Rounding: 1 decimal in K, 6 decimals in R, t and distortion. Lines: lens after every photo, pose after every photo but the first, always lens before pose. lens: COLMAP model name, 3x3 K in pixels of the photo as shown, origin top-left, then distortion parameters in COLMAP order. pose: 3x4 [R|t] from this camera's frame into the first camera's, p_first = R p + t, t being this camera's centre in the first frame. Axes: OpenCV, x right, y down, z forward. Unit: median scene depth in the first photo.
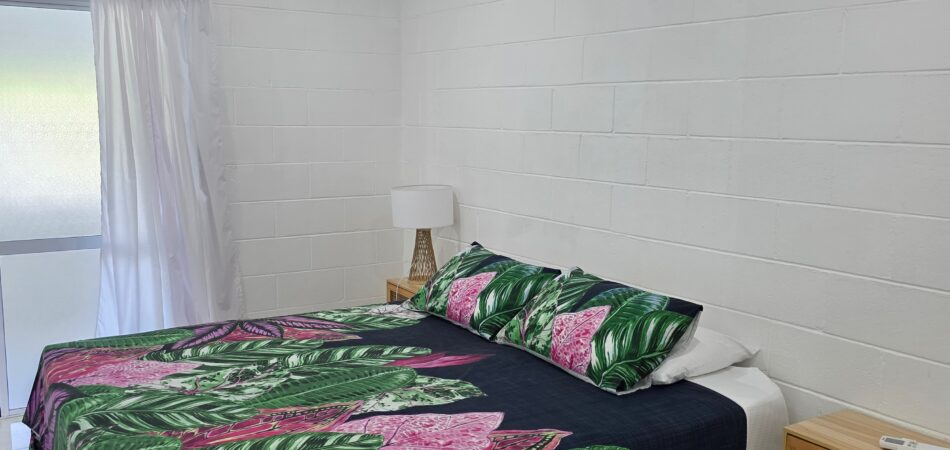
lens RADIAL K [[857.0, 0, 472.9], [0, 857.0, 229.5], [0, 0, 1]] dist [0.052440, -0.023954]
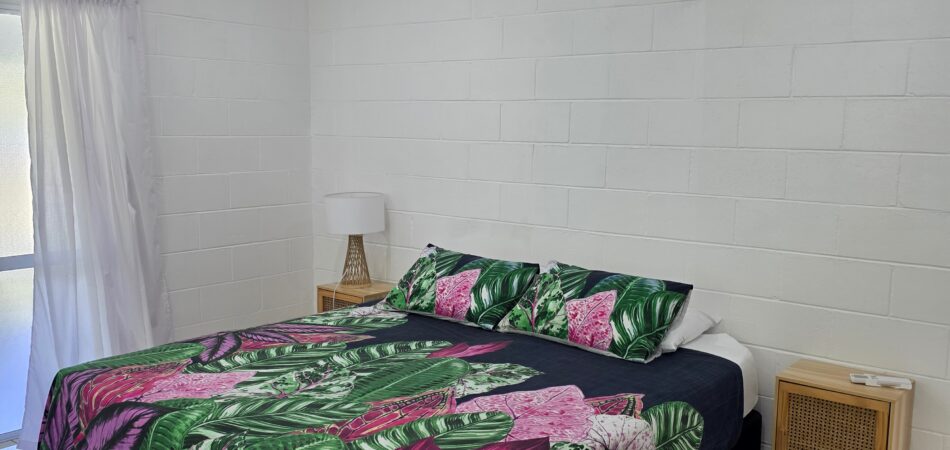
lens RADIAL K [[857.0, 0, 472.8], [0, 857.0, 220.5], [0, 0, 1]] dist [0.052440, -0.023954]
pose [[0.945806, -0.032944, 0.323057, -0.377949], [0.039004, 0.999163, -0.012300, 0.000240], [-0.322381, 0.024234, 0.946300, -0.047923]]
